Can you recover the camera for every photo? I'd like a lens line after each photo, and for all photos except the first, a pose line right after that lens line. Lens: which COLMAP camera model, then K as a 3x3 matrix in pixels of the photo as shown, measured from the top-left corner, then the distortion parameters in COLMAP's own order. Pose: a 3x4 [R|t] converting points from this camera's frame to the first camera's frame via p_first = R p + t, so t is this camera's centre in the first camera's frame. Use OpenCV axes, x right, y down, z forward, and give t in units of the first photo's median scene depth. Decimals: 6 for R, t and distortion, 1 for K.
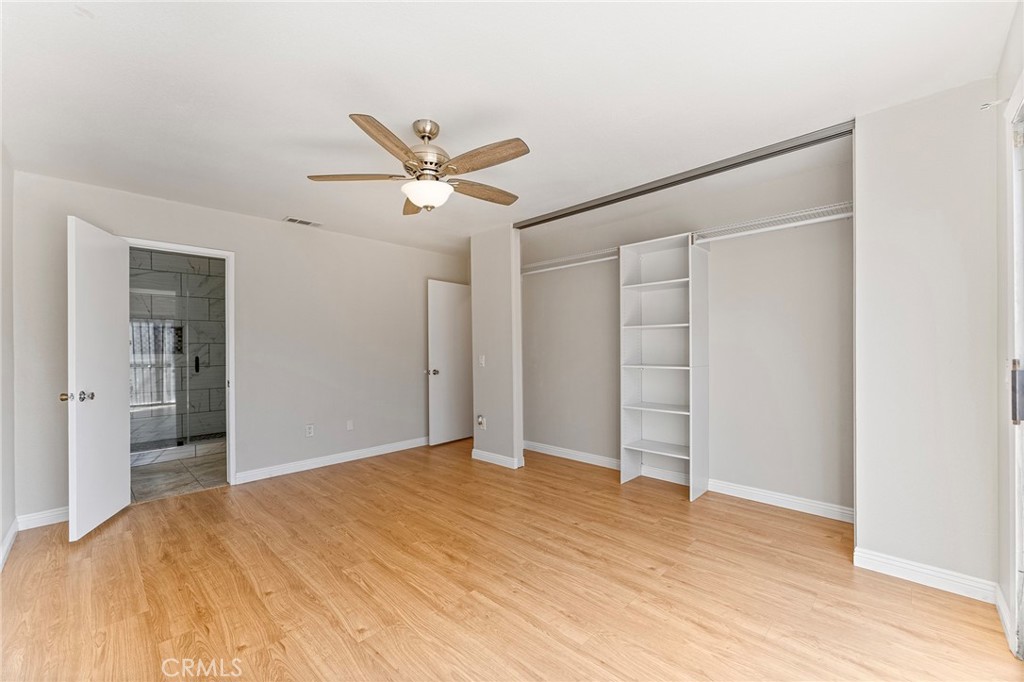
lens RADIAL K [[408.9, 0, 510.7], [0, 408.9, 346.6], [0, 0, 1]] dist [-0.001302, -0.000160]
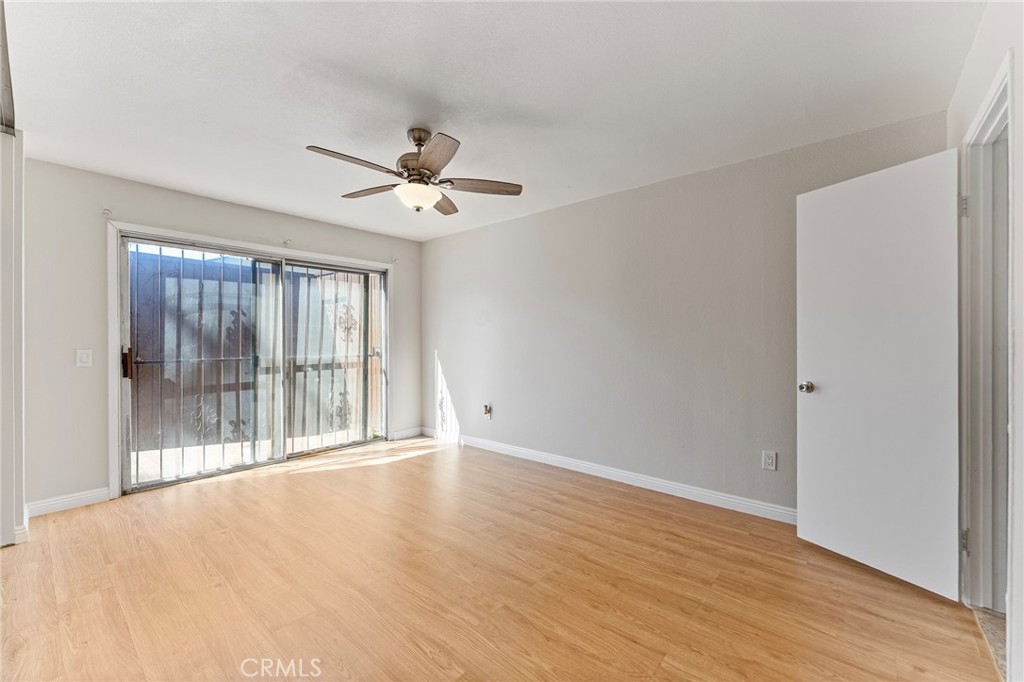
lens RADIAL K [[406.4, 0, 518.2], [0, 406.4, 344.5], [0, 0, 1]] dist [-0.000383, -0.000202]
pose [[-0.996208, 0.010723, -0.086344, -0.338833], [0.010557, 0.999941, 0.002373, 0.013945], [0.086364, 0.001452, -0.996263, 1.930381]]
